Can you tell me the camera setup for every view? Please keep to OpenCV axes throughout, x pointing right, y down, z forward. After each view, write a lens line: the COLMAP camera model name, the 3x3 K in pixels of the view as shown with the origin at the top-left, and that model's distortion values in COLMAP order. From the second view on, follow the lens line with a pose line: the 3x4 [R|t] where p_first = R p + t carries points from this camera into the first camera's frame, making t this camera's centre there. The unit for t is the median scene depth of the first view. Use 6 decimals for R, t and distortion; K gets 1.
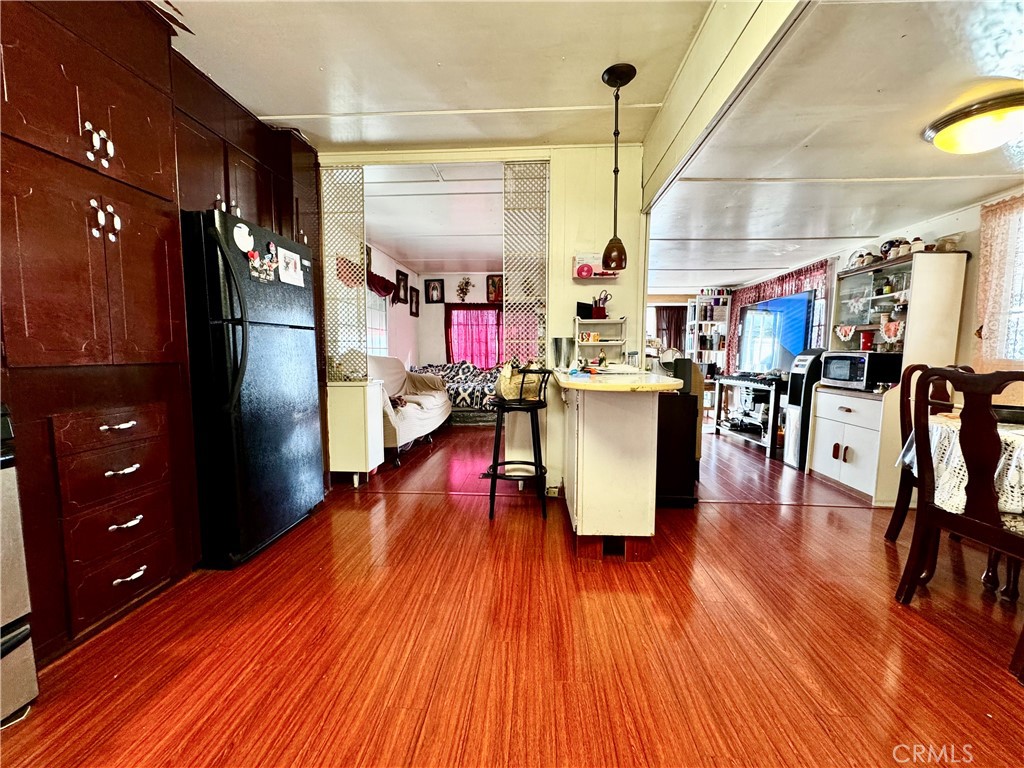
lens RADIAL K [[410.0, 0, 512.5], [0, 410.0, 387.1], [0, 0, 1]] dist [-0.002917, 0.000041]
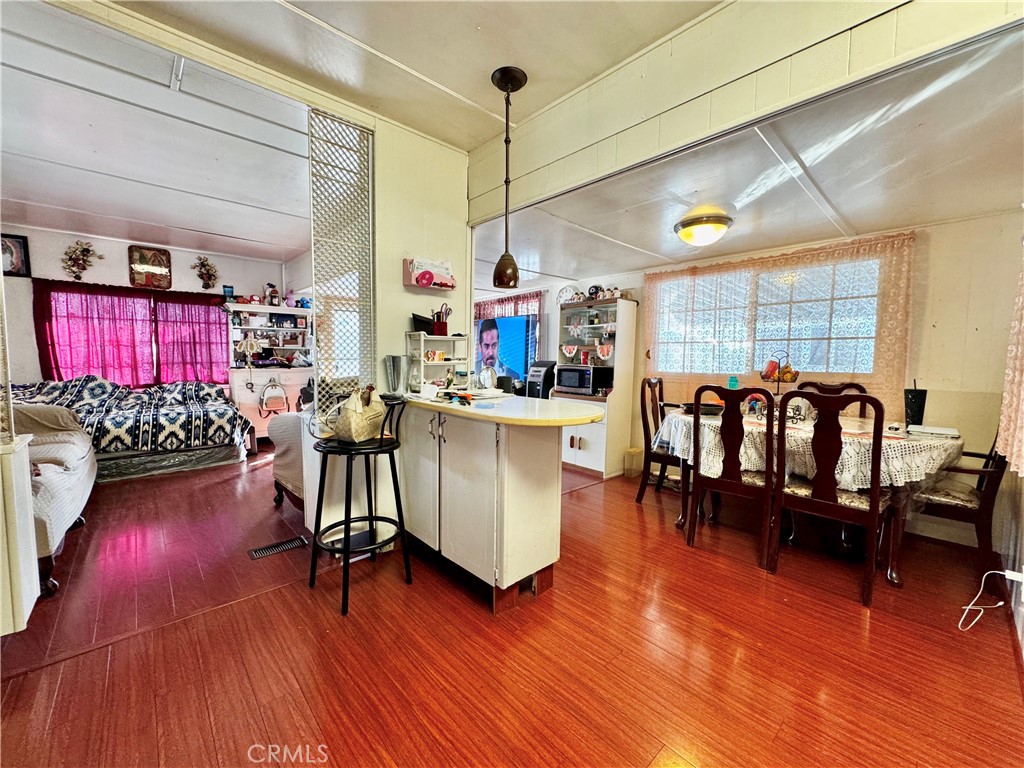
lens RADIAL K [[410.0, 0, 512.7], [0, 410.0, 386.6], [0, 0, 1]] dist [-0.002917, 0.000041]
pose [[0.689178, -0.049772, 0.722880, -0.263820], [0.053683, 0.998404, 0.017563, -0.050669], [-0.722600, 0.026702, 0.690750, 0.226525]]
